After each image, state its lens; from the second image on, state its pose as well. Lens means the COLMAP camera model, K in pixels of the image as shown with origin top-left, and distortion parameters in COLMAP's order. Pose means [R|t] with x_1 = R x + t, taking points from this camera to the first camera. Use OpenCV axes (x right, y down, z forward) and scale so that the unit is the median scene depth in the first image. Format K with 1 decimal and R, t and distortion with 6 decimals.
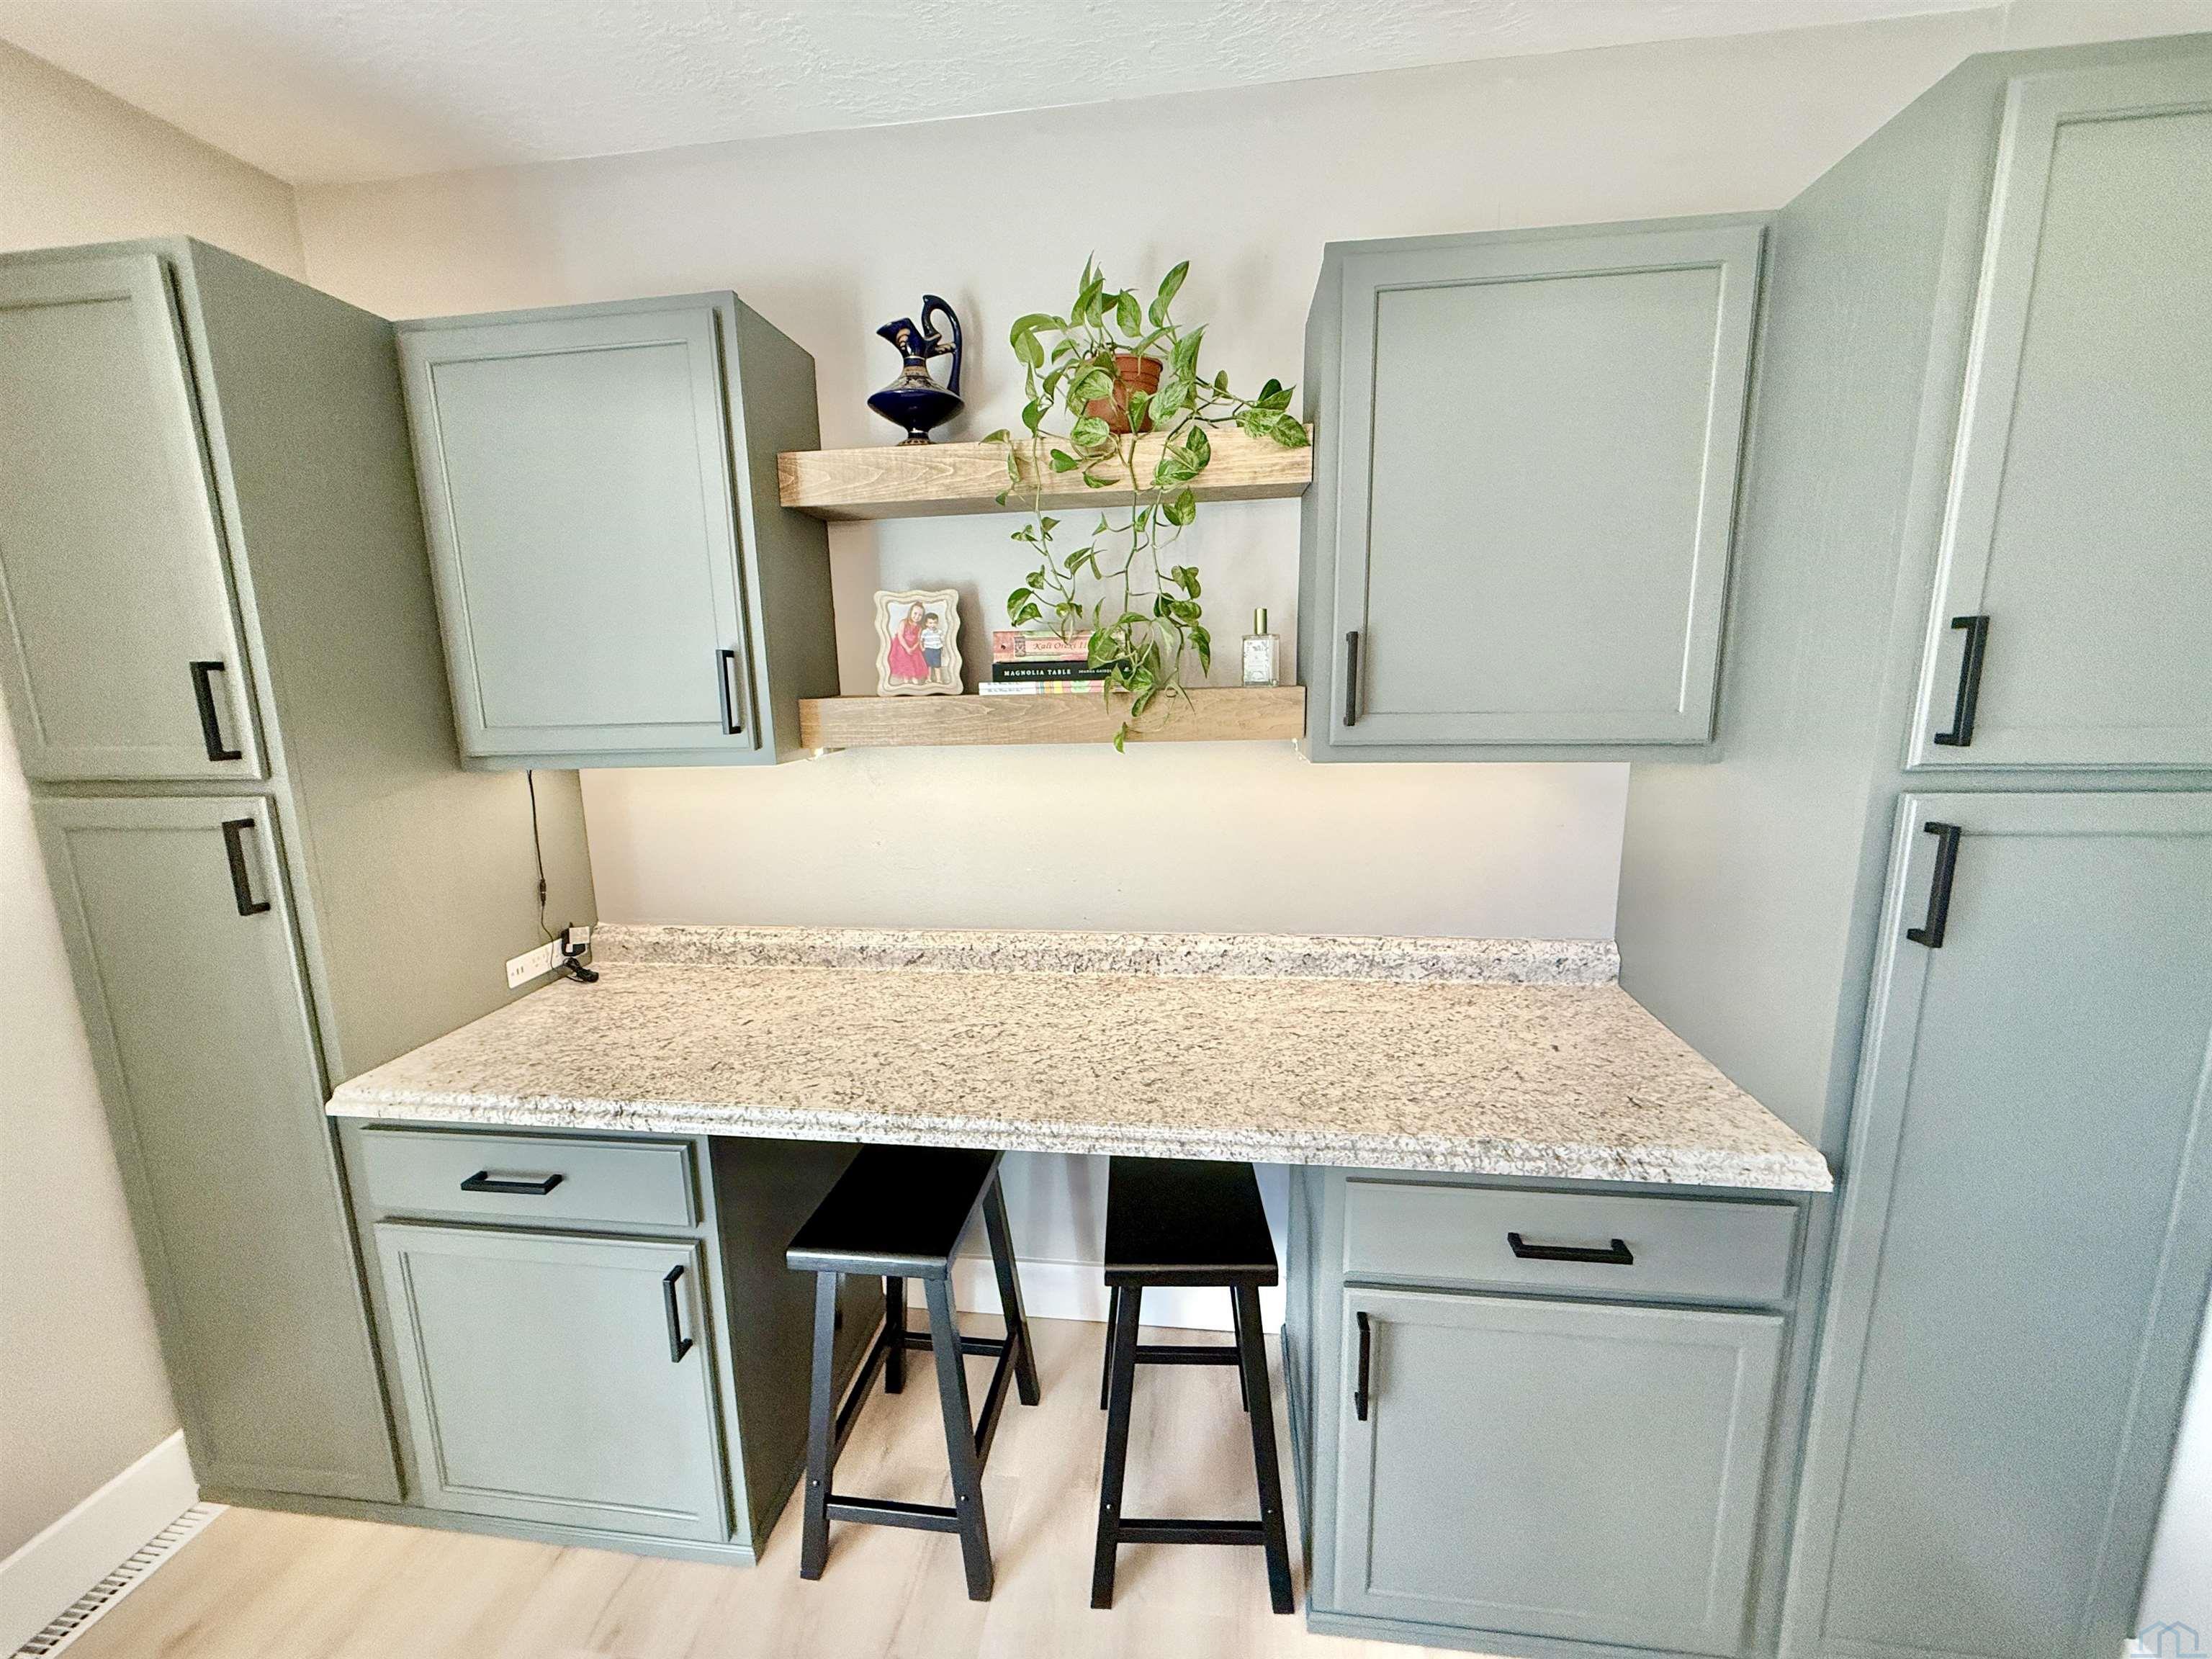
lens RADIAL K [[879.4, 0, 1099.1], [0, 879.4, 825.3], [0, 0, 1]] dist [-0.000188, 0.000303]
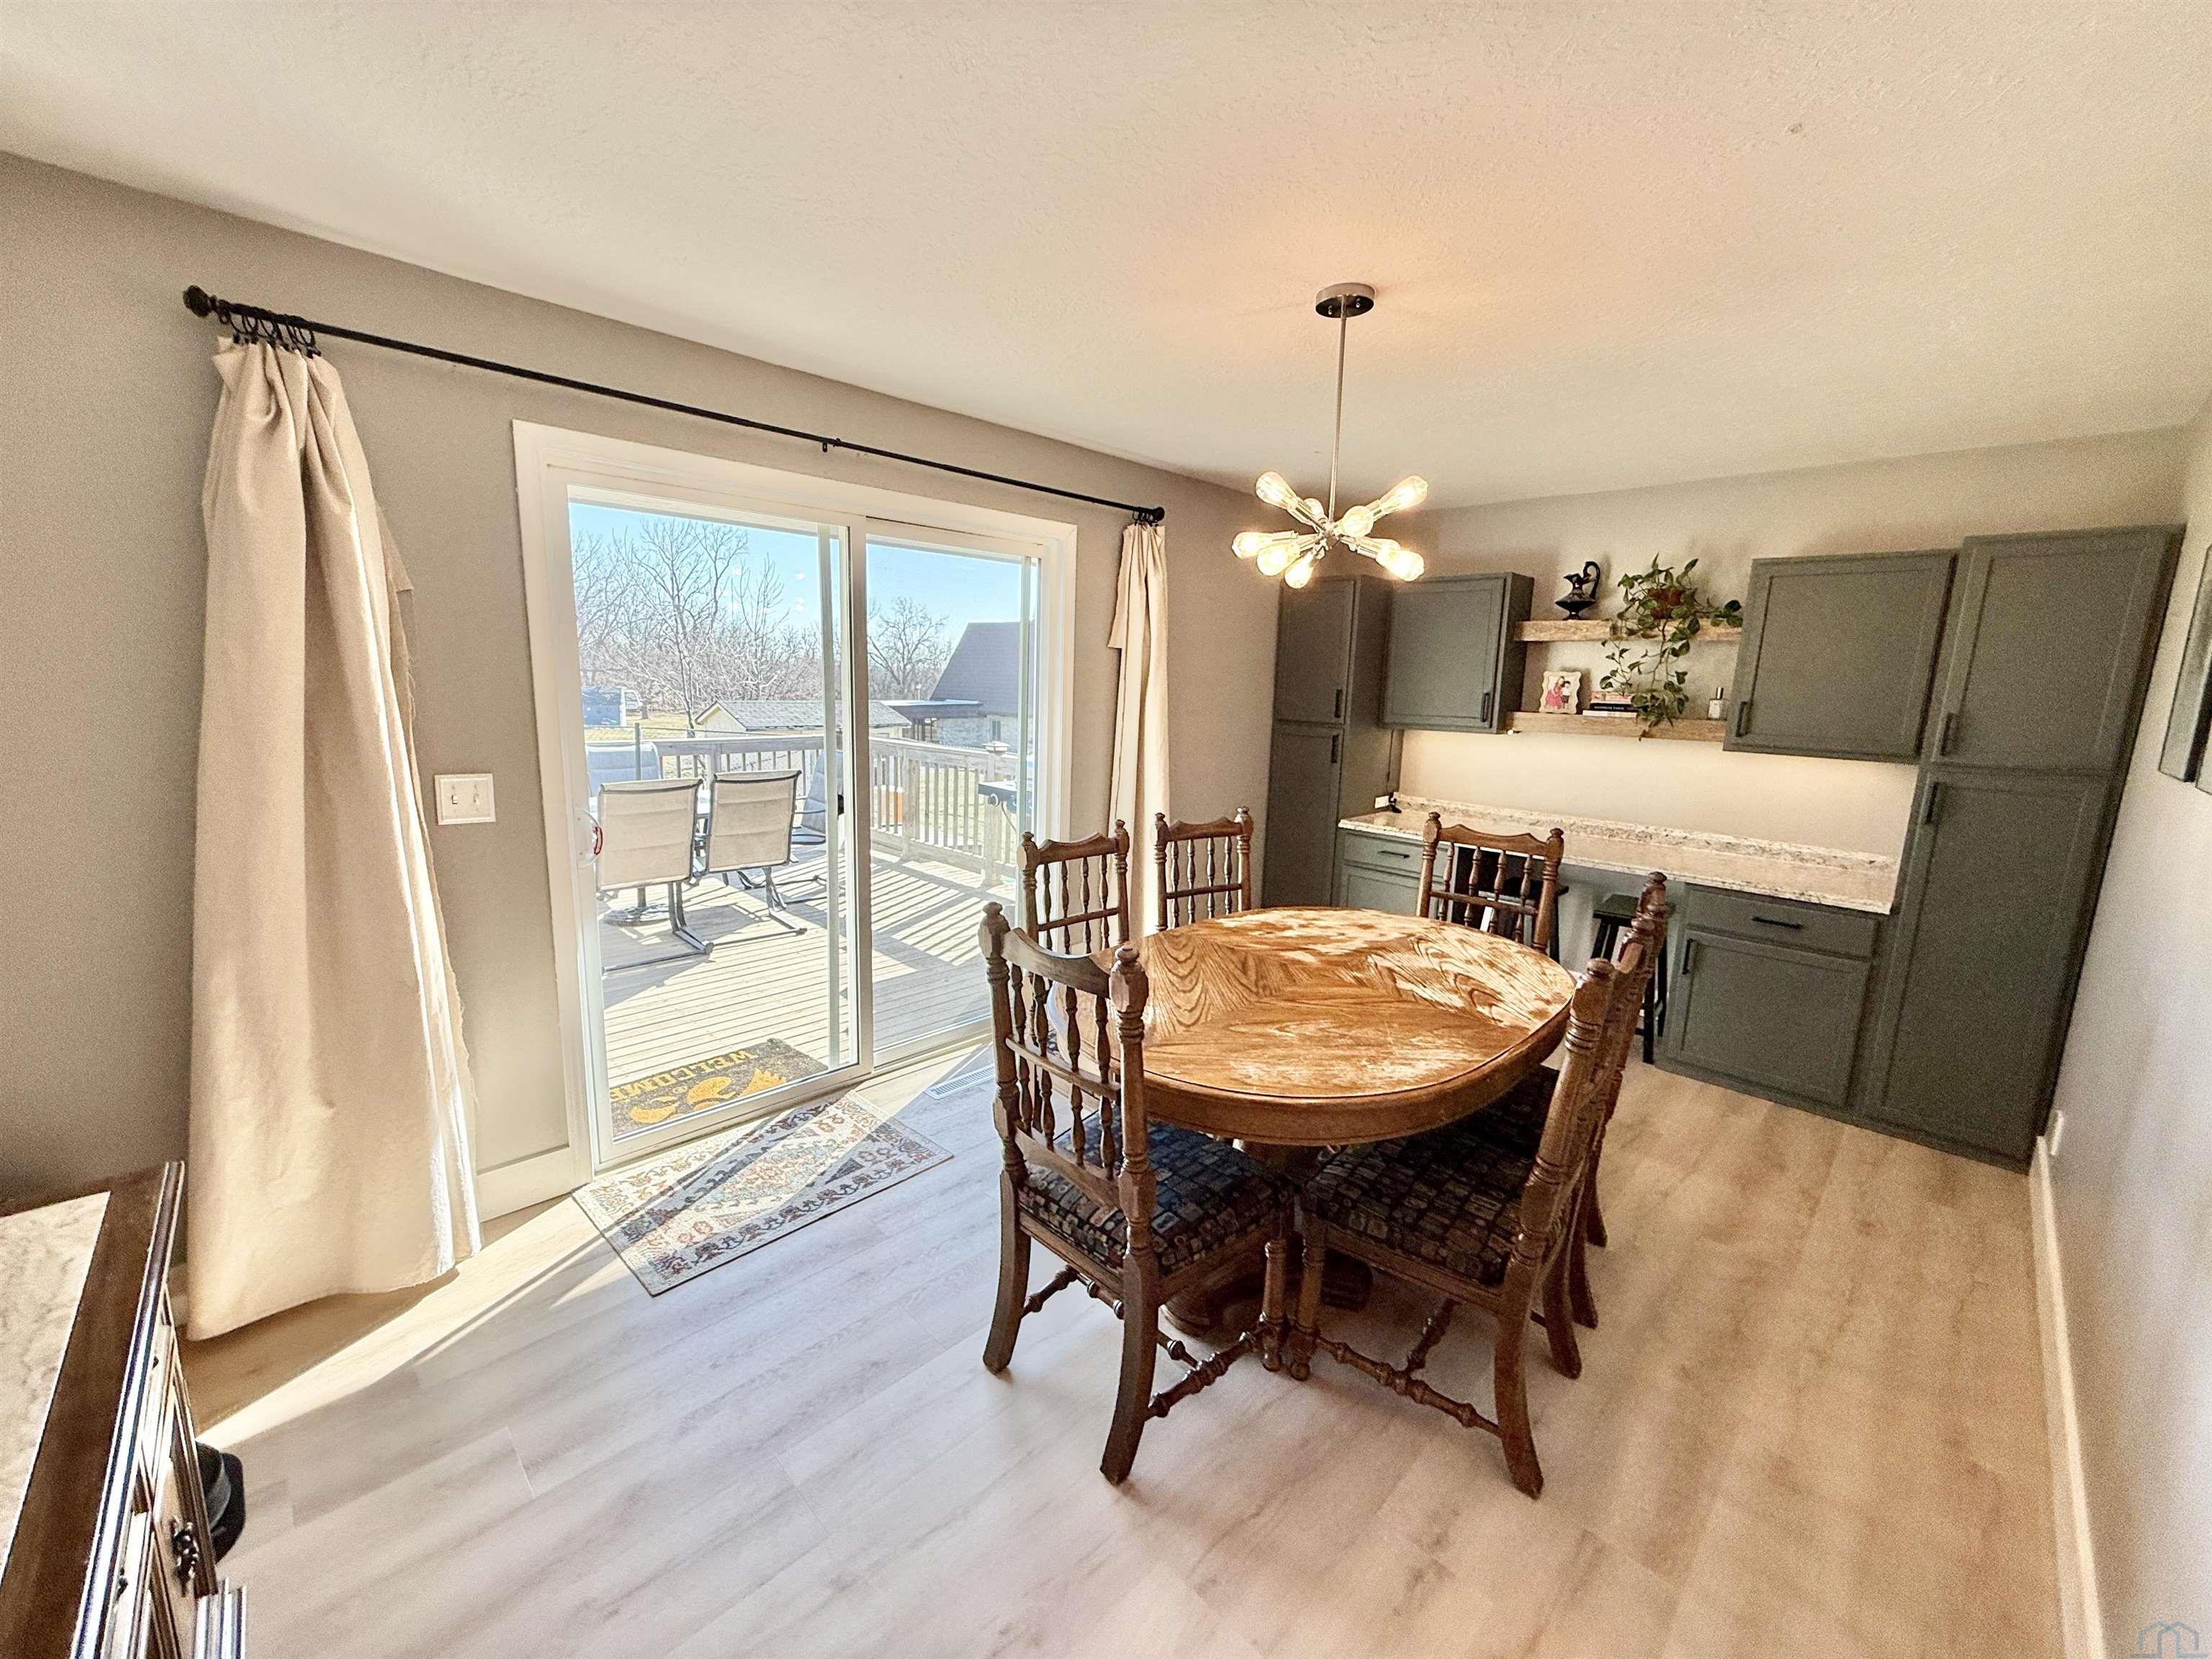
lens RADIAL K [[879.4, 0, 1099.1], [0, 879.4, 825.3], [0, 0, 1]] dist [-0.000188, 0.000303]
pose [[0.786108, 0.149546, -0.599725, 0.352363], [-0.151471, 0.987313, 0.047648, 0.270083], [0.599242, 0.053385, 0.798786, -1.941711]]
